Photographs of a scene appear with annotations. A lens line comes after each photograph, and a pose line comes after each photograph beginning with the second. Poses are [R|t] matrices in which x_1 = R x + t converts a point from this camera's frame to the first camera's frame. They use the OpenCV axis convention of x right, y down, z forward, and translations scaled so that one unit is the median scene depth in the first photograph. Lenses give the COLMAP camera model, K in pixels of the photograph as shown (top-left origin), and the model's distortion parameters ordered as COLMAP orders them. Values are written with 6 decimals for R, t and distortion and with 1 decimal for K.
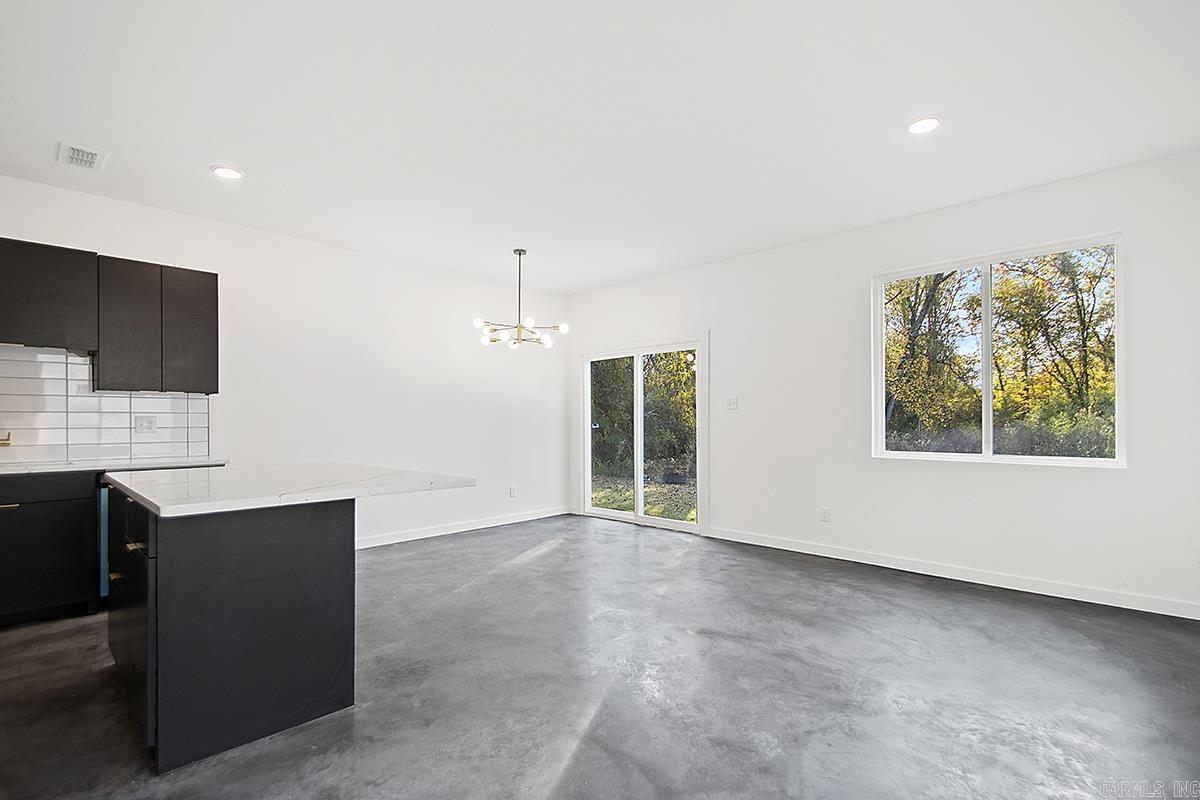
lens RADIAL K [[563.9, 0, 610.8], [0, 563.9, 421.5], [0, 0, 1]] dist [0.045378, -0.023560]
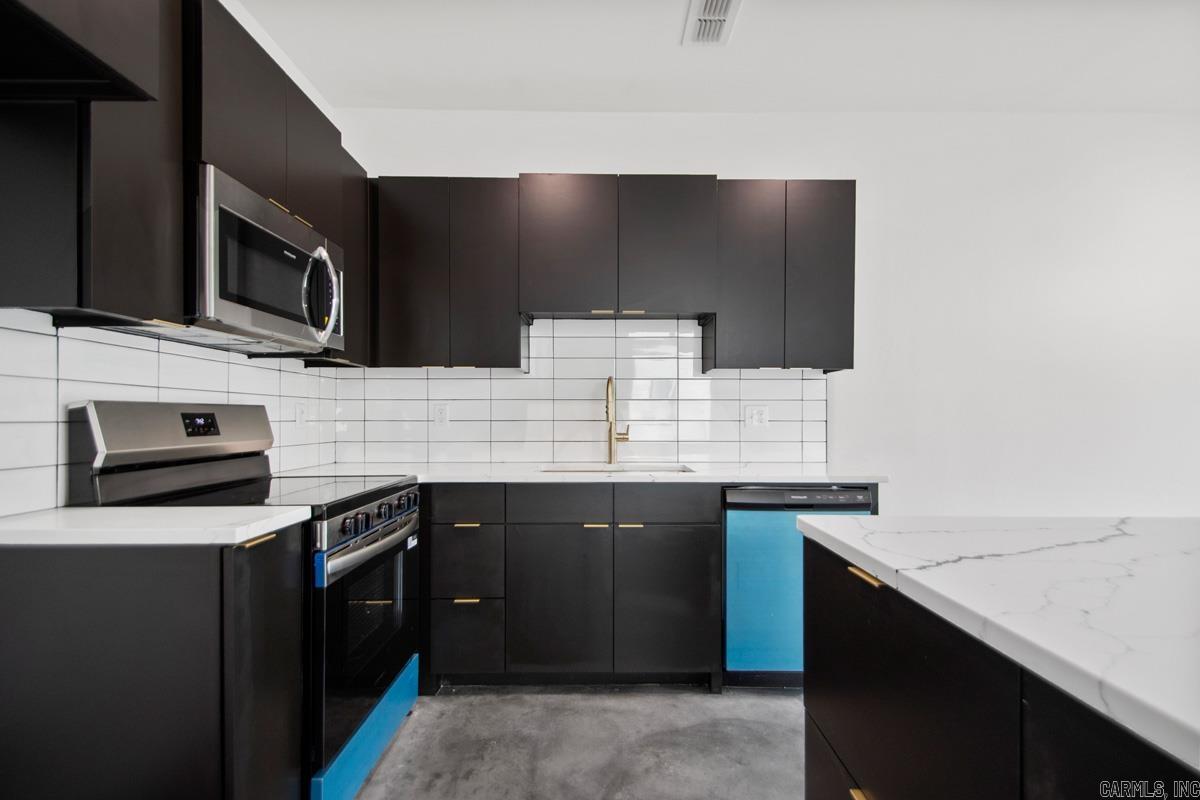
lens RADIAL K [[554.7, 0, 603.5], [0, 554.7, 420.2], [0, 0, 1]] dist [0.044676, -0.017388]
pose [[0.705250, 0.015320, -0.708793, -0.452196], [-0.006869, 0.999867, 0.014776, 0.001248], [0.708925, -0.005552, 0.705262, 0.375992]]
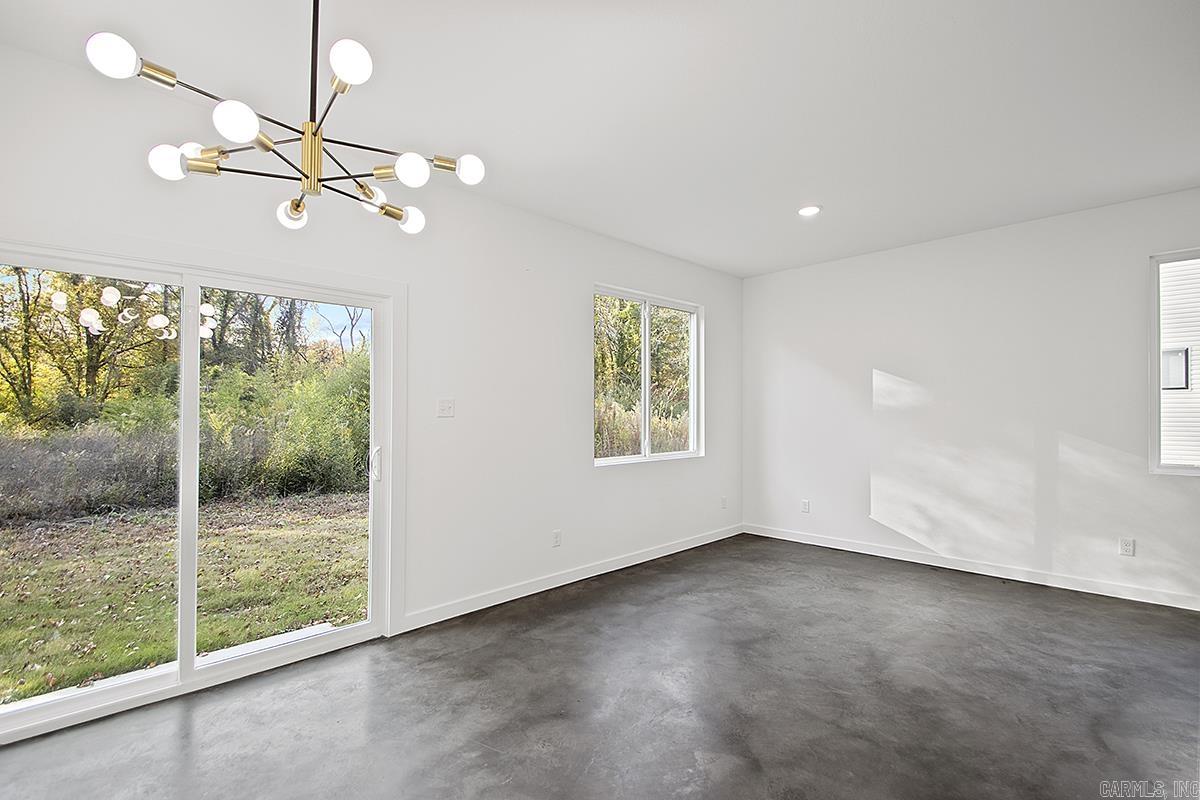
lens RADIAL K [[539.0, 0, 608.7], [0, 539.0, 438.7], [0, 0, 1]] dist [0.028498, -0.016122]
pose [[0.019825, -0.040358, 0.998989, -0.532299], [0.004519, 0.999178, 0.040276, -0.028520], [-0.999793, 0.003716, 0.019991, 1.073682]]
